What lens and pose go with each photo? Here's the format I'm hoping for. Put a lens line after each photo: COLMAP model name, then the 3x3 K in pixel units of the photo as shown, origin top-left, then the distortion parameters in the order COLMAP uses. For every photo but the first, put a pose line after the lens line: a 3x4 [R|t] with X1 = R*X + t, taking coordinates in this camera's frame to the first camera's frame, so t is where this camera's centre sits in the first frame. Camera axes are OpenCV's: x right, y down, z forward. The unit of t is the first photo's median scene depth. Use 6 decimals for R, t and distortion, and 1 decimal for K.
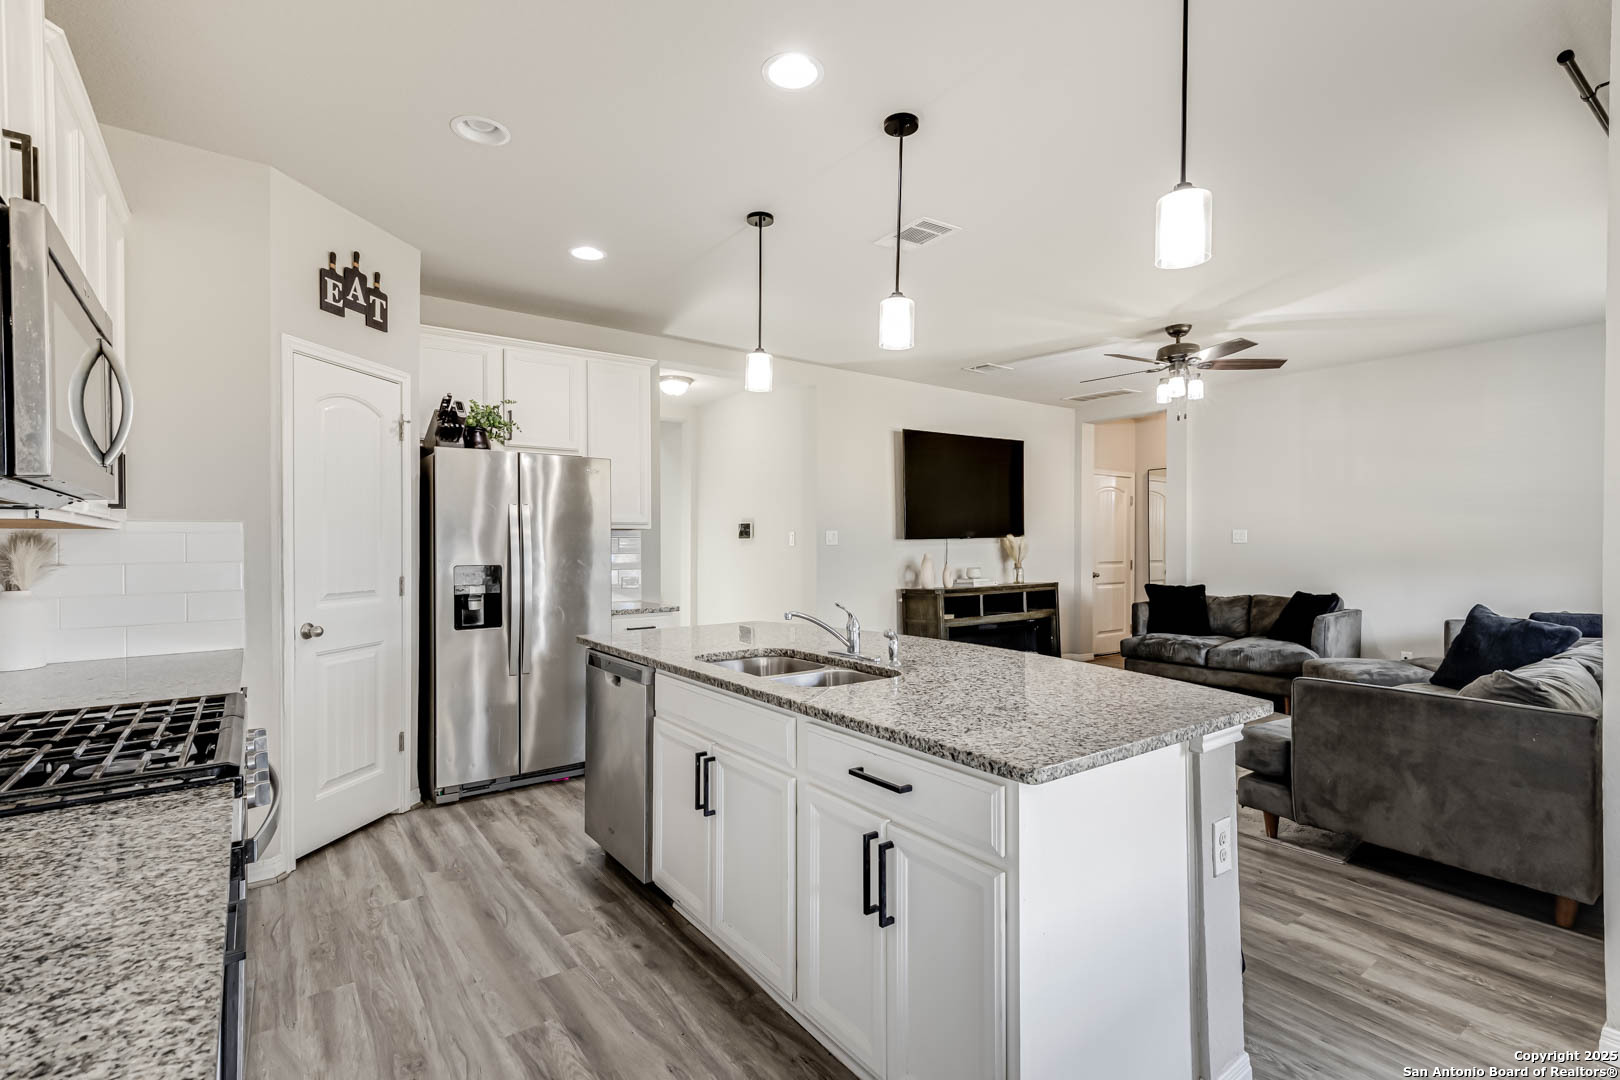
lens RADIAL K [[756.7, 0, 810.7], [0, 756.7, 542.4], [0, 0, 1]] dist [0.010819, 0.000286]
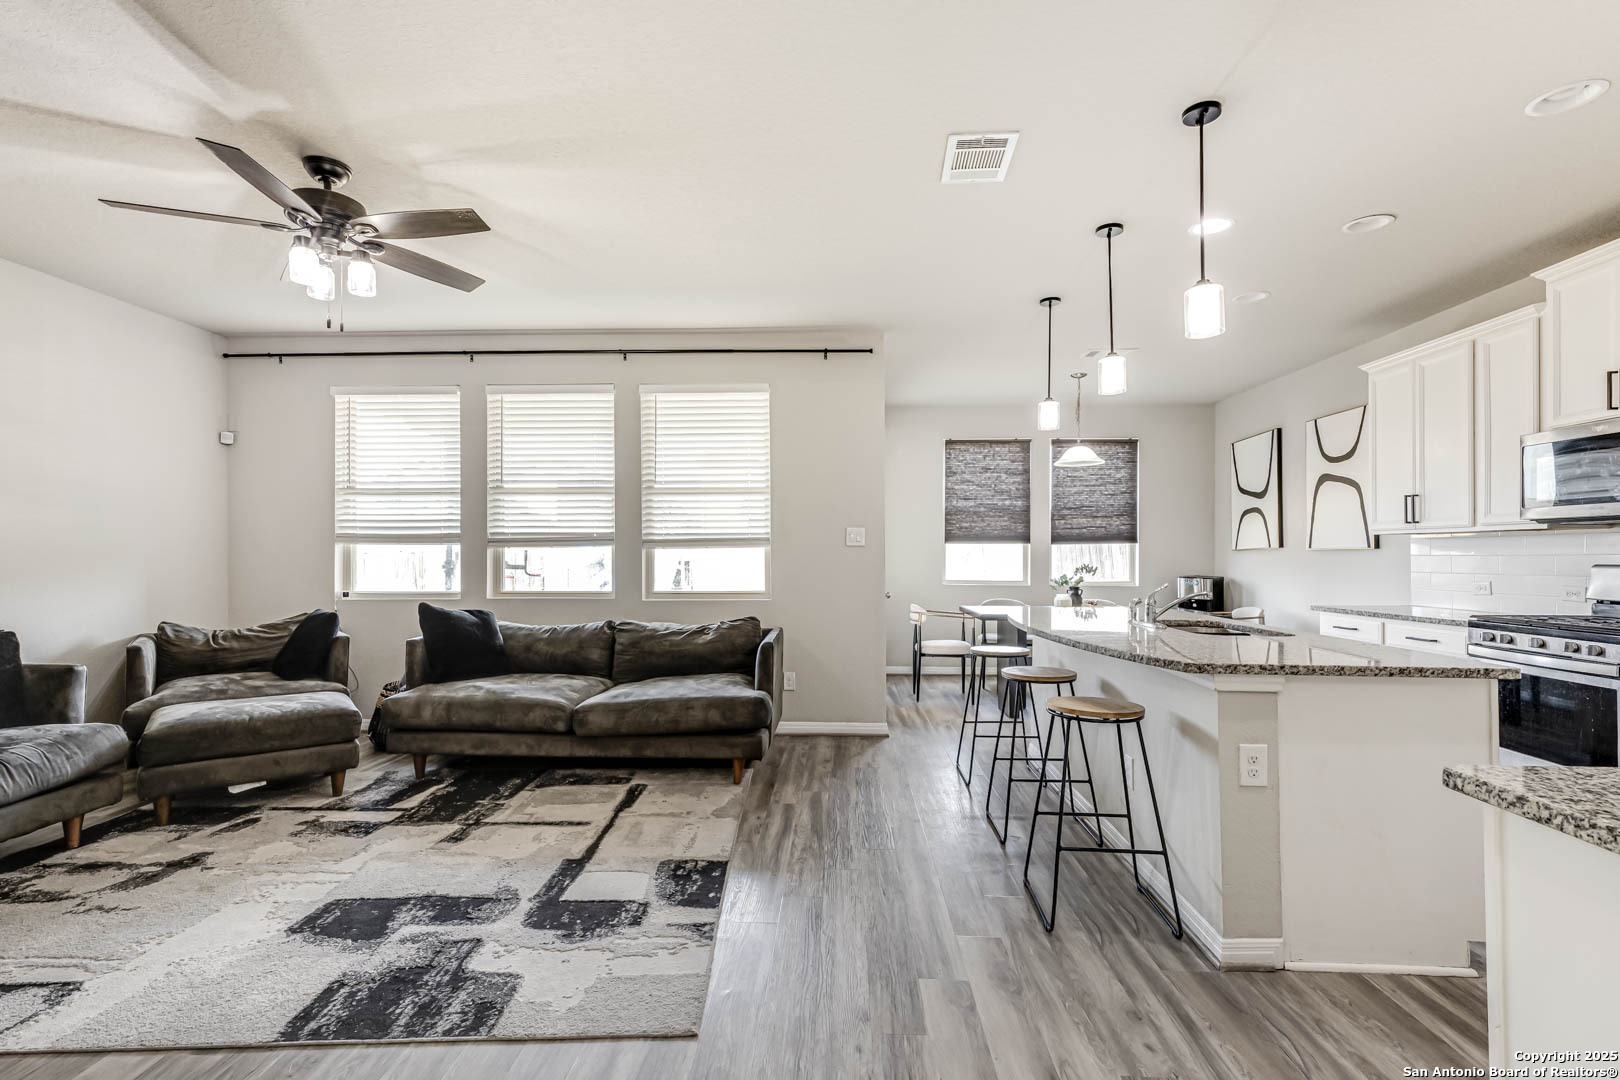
lens RADIAL K [[759.7, 0, 800.9], [0, 759.7, 547.9], [0, 0, 1]] dist [0.016075, 0.000114]
pose [[-0.770351, 0.005432, 0.637597, -0.138601], [0.001559, 0.999977, -0.006636, 0.010665], [-0.637618, -0.004118, -0.770341, 1.047982]]
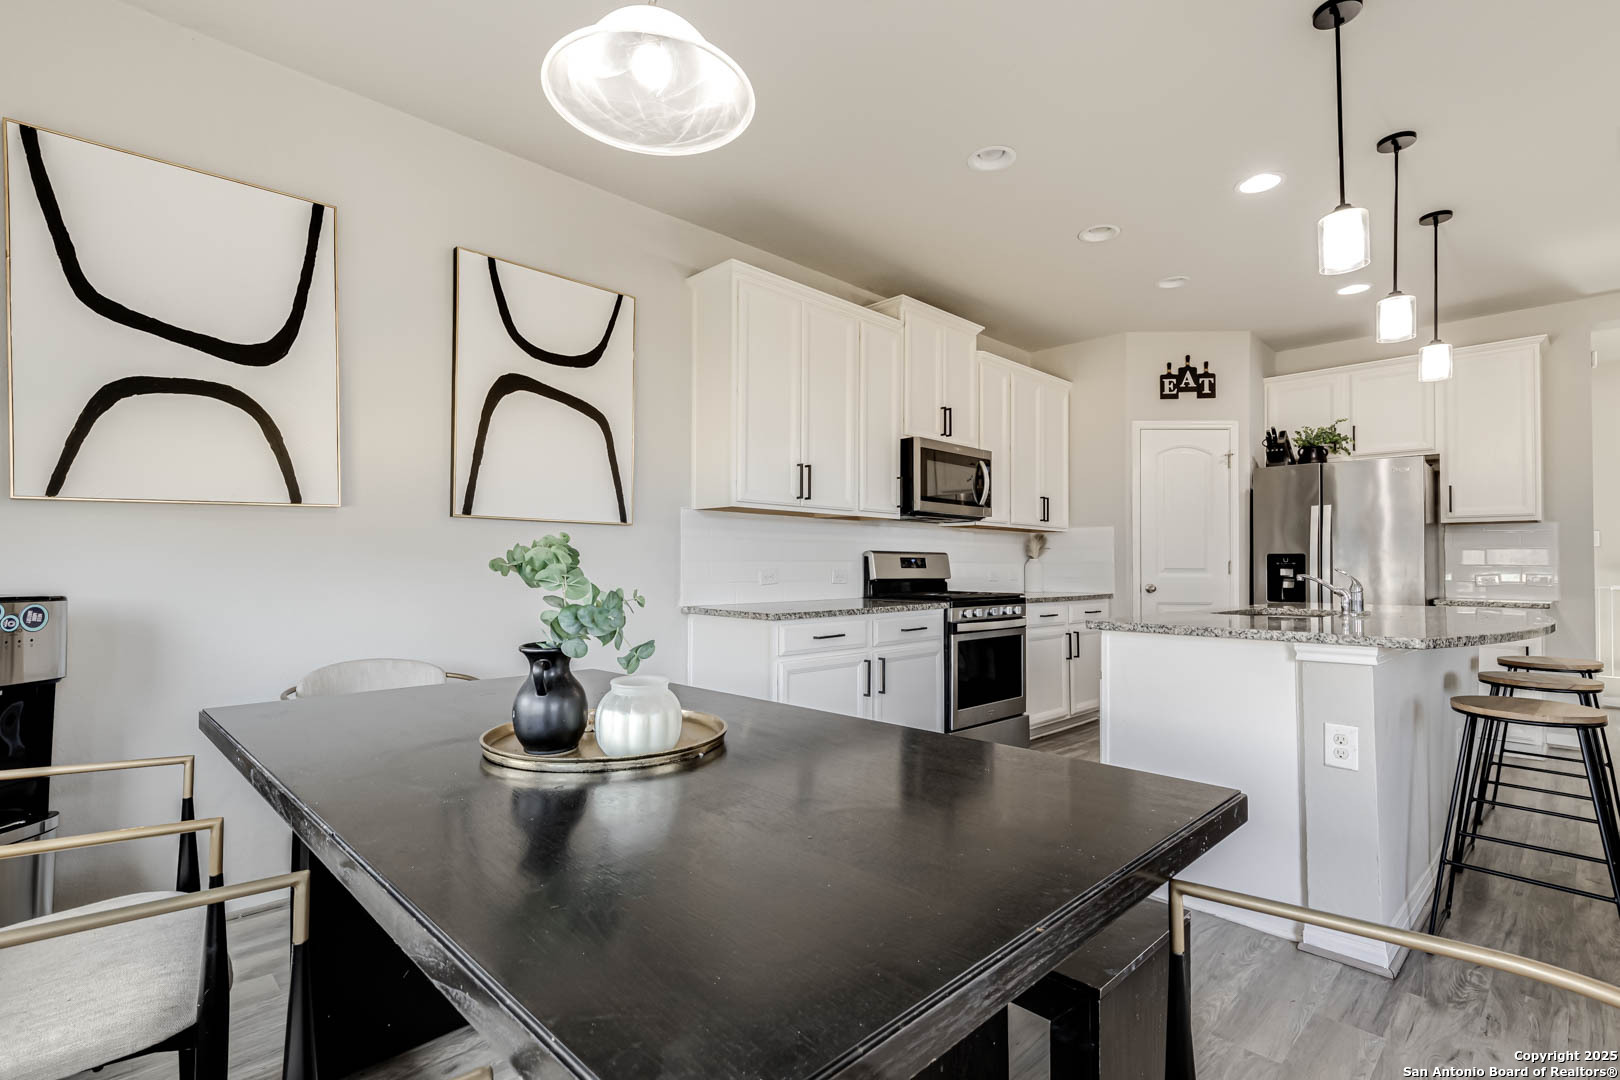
lens RADIAL K [[758.3, 0, 810.7], [0, 758.3, 546.9], [0, 0, 1]] dist [0.001794, 0.007859]
pose [[0.137120, -0.020243, -0.990348, 0.483187], [-0.006674, 0.999750, -0.021359, 0.033280], [0.990532, 0.009538, 0.136951, 0.000951]]
